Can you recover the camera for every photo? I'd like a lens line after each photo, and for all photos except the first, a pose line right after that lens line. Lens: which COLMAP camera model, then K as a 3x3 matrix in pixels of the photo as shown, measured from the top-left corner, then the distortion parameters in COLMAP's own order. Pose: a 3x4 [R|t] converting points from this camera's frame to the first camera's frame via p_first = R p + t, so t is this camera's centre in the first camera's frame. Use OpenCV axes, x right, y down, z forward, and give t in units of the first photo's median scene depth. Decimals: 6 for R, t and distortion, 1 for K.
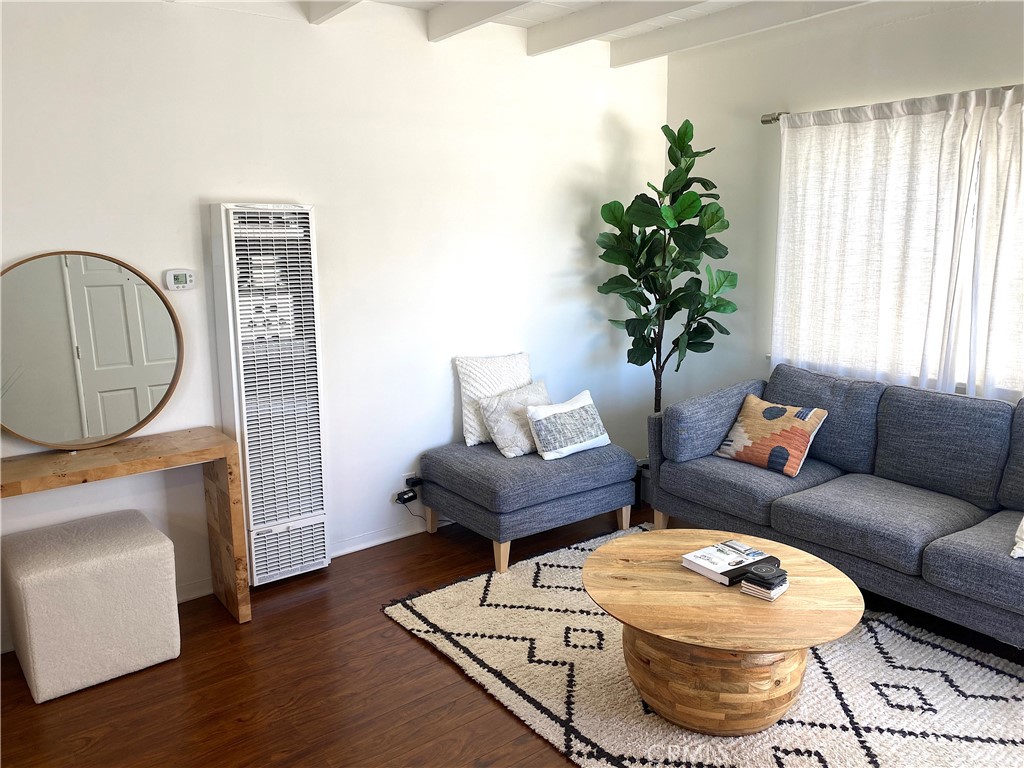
lens RADIAL K [[769.8, 0, 511.3], [0, 769.8, 368.2], [0, 0, 1]] dist [0.101413, -0.127923]
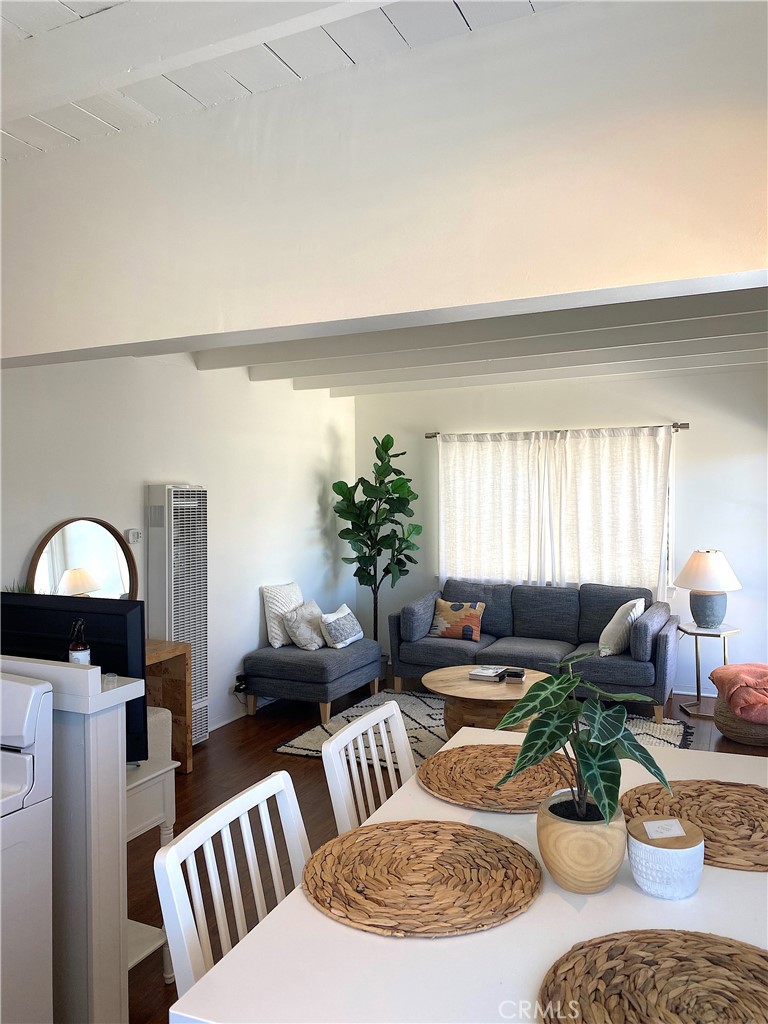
lens RADIAL K [[769.9, 0, 392.4], [0, 769.9, 501.0], [0, 0, 1]] dist [0.103654, -0.210462]
pose [[0.878241, -0.004875, 0.478193, -0.569705], [0.084408, 0.985829, -0.144973, 0.060018], [-0.470709, 0.167685, 0.866207, -0.408198]]
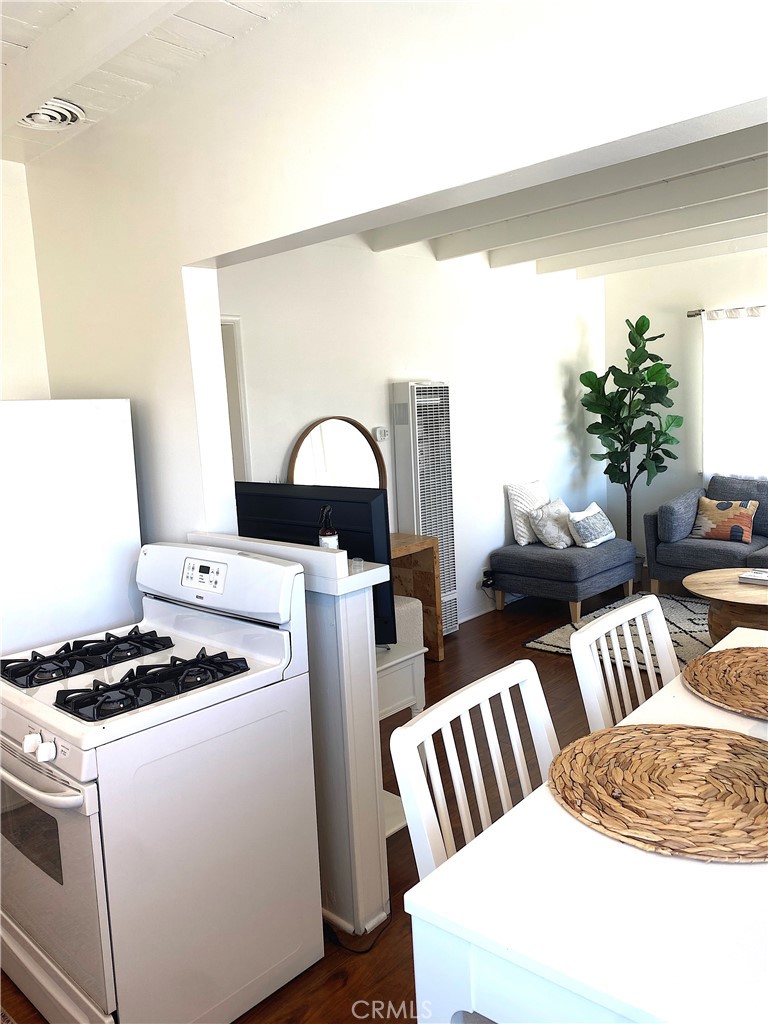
lens RADIAL K [[769.9, 0, 392.4], [0, 769.9, 501.0], [0, 0, 1]] dist [0.103654, -0.210462]
pose [[0.982067, -0.064715, 0.177078, -0.552263], [0.074229, 0.996103, -0.047632, 0.070982], [-0.173305, 0.059922, 0.983044, -0.369012]]
